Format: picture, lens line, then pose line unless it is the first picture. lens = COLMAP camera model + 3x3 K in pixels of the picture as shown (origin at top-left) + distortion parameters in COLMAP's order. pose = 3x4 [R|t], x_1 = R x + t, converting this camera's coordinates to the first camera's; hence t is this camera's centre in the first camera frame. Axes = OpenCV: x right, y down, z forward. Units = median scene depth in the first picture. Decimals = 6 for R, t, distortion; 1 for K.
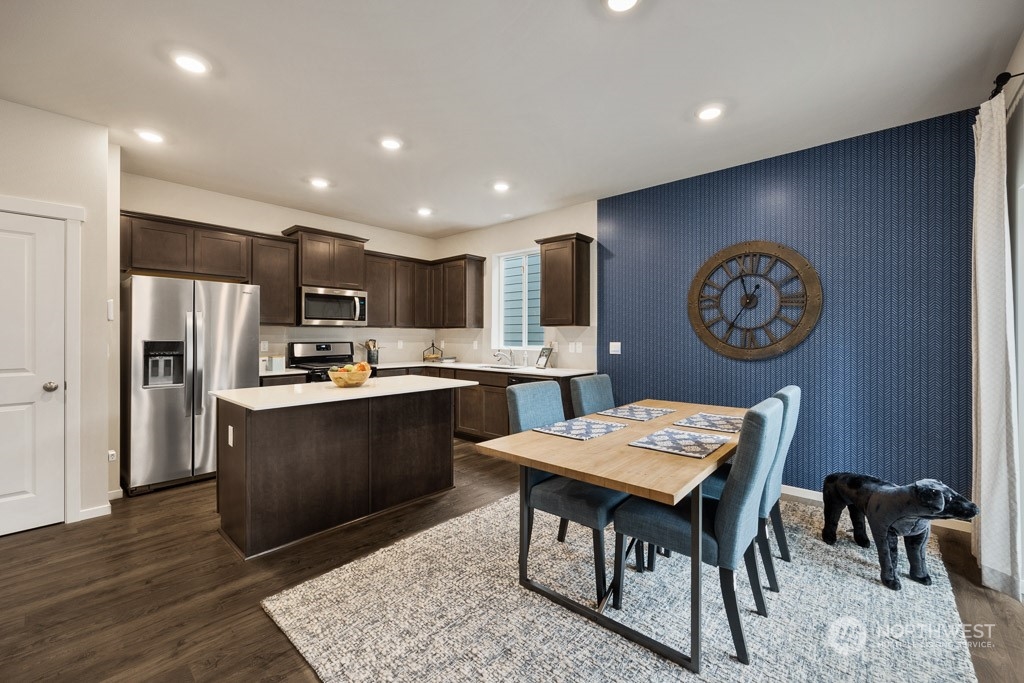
lens RADIAL K [[423.6, 0, 505.1], [0, 423.6, 333.0], [0, 0, 1]] dist [-0.003959, 0.000869]
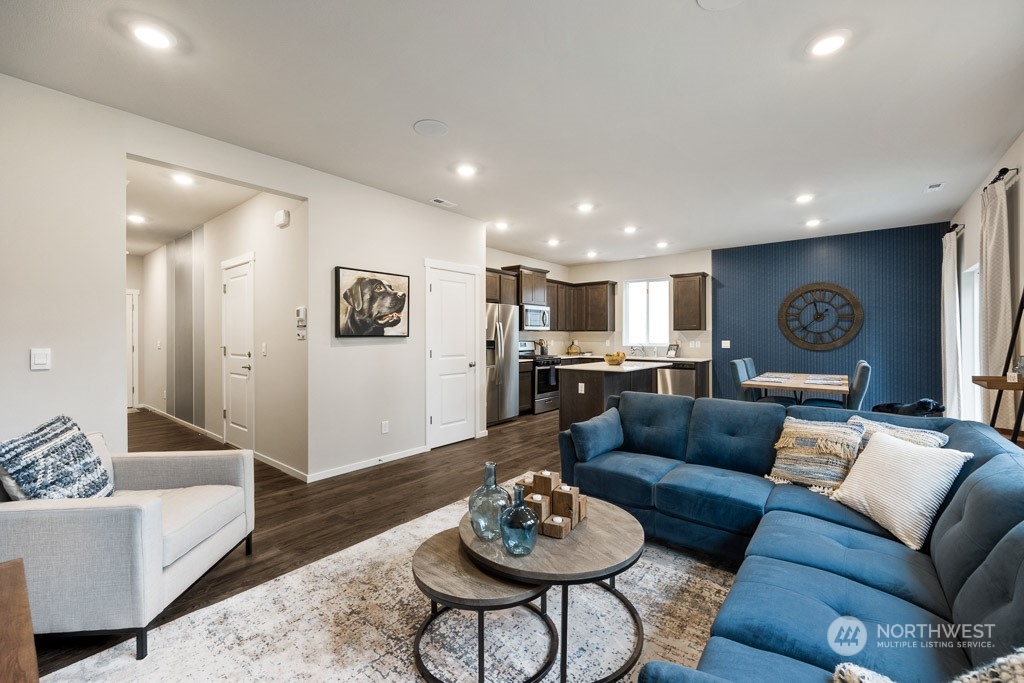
lens RADIAL K [[423.6, 0, 502.3], [0, 423.6, 334.3], [0, 0, 1]] dist [-0.003959, 0.000869]
pose [[0.999214, -0.001069, 0.039632, -0.756056], [0.000973, 0.999997, 0.002447, -0.007619], [-0.039634, -0.002406, 0.999211, -0.656492]]
